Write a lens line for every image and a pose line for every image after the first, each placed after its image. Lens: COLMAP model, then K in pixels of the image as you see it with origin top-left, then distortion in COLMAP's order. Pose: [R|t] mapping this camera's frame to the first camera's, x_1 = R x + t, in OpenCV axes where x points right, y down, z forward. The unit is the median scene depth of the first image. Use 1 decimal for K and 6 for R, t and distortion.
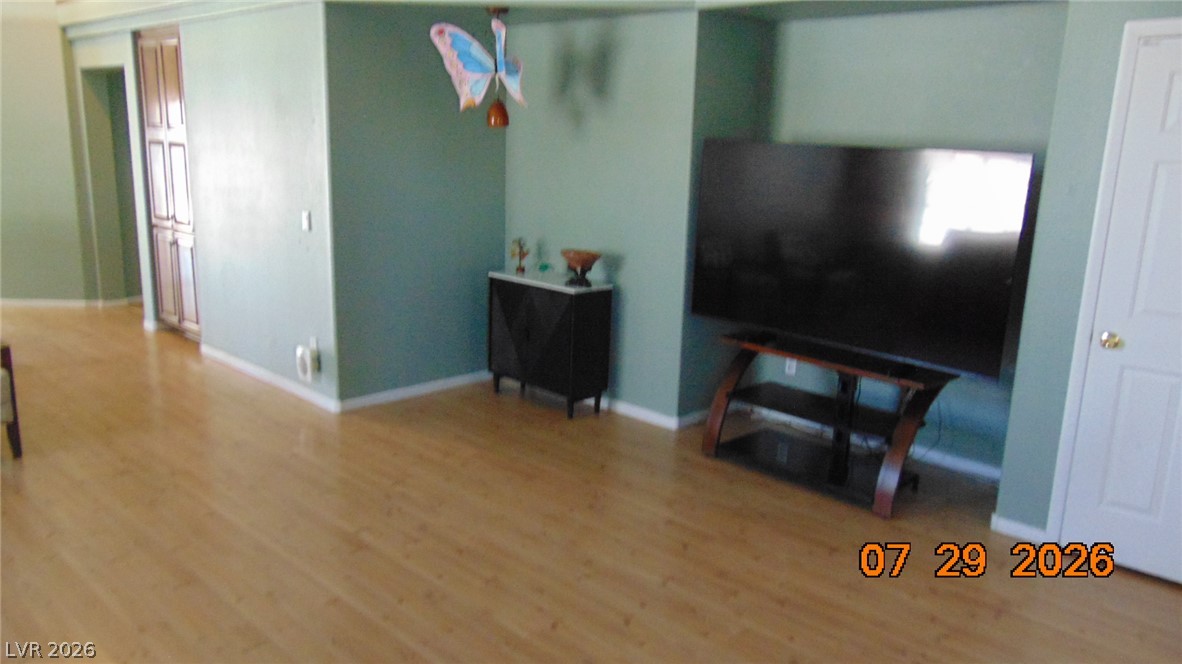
lens RADIAL K [[871.1, 0, 581.9], [0, 871.1, 332.7], [0, 0, 1]] dist [-0.051179, 0.081766]
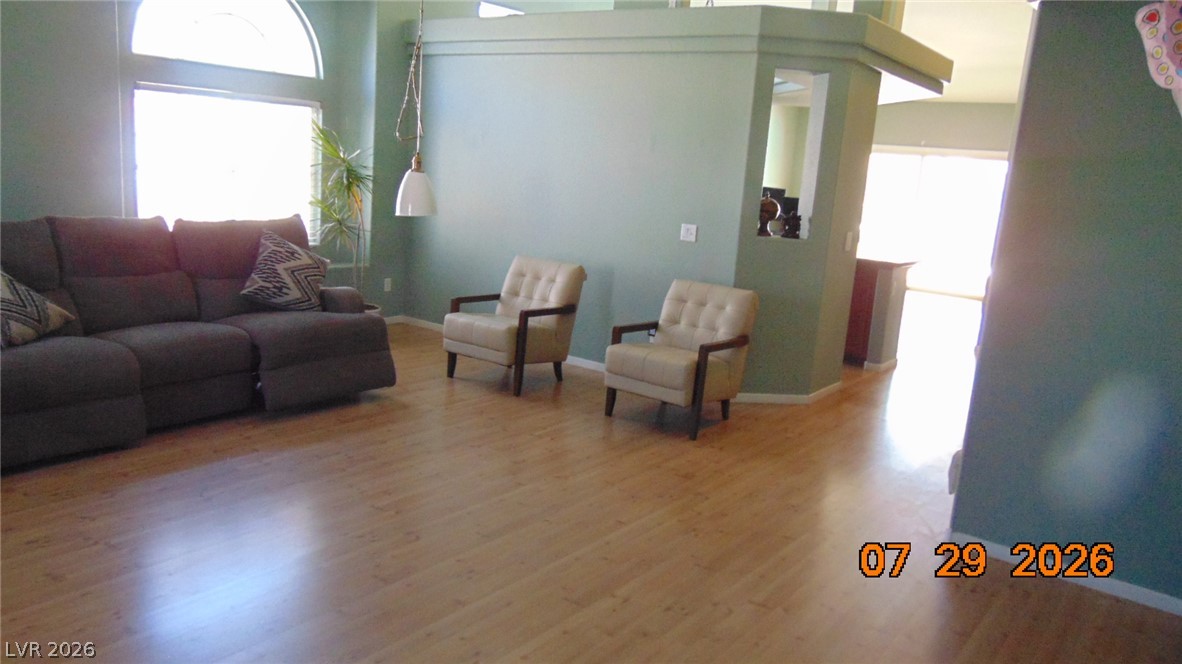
lens RADIAL K [[871.1, 0, 581.9], [0, 871.1, 332.7], [0, 0, 1]] dist [-0.051179, 0.081766]
pose [[0.139555, 0.190138, -0.971788, 0.566663], [-0.281670, 0.948473, 0.145126, -0.150518], [0.949308, 0.253470, 0.185920, 0.759089]]
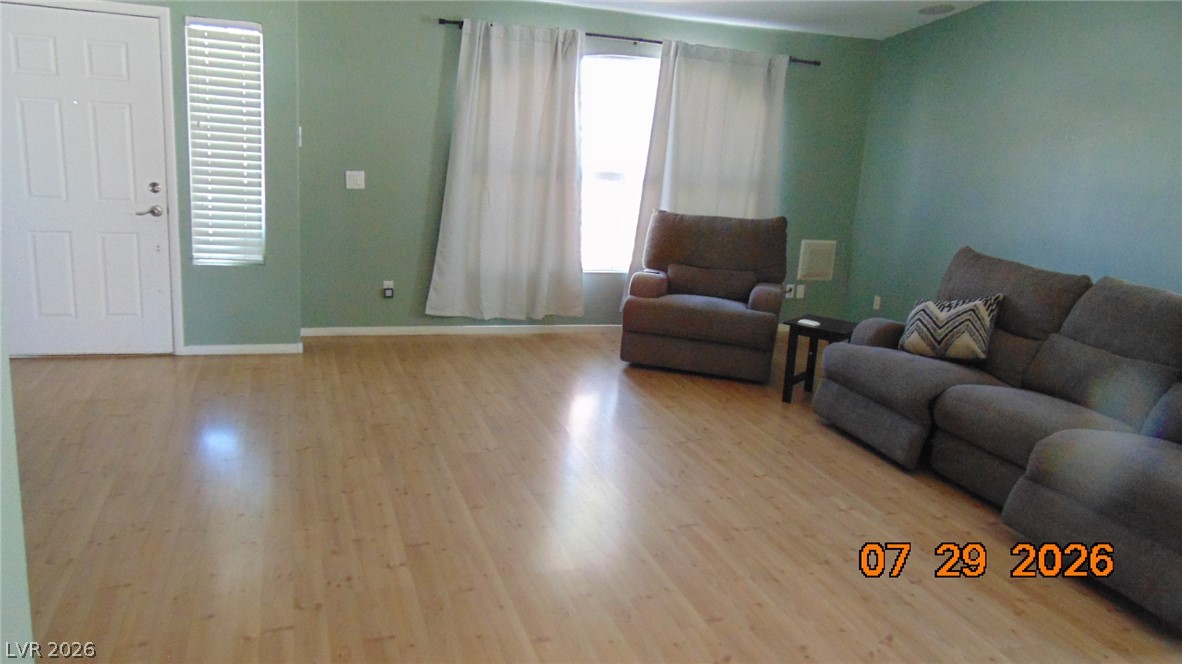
lens RADIAL K [[871.1, 0, 581.9], [0, 871.1, 332.7], [0, 0, 1]] dist [-0.051179, 0.081766]
pose [[-0.892779, -0.164891, 0.419233, -0.769553], [0.015243, 0.919016, 0.393925, -0.332367], [-0.450237, 0.358079, -0.817965, 1.596197]]
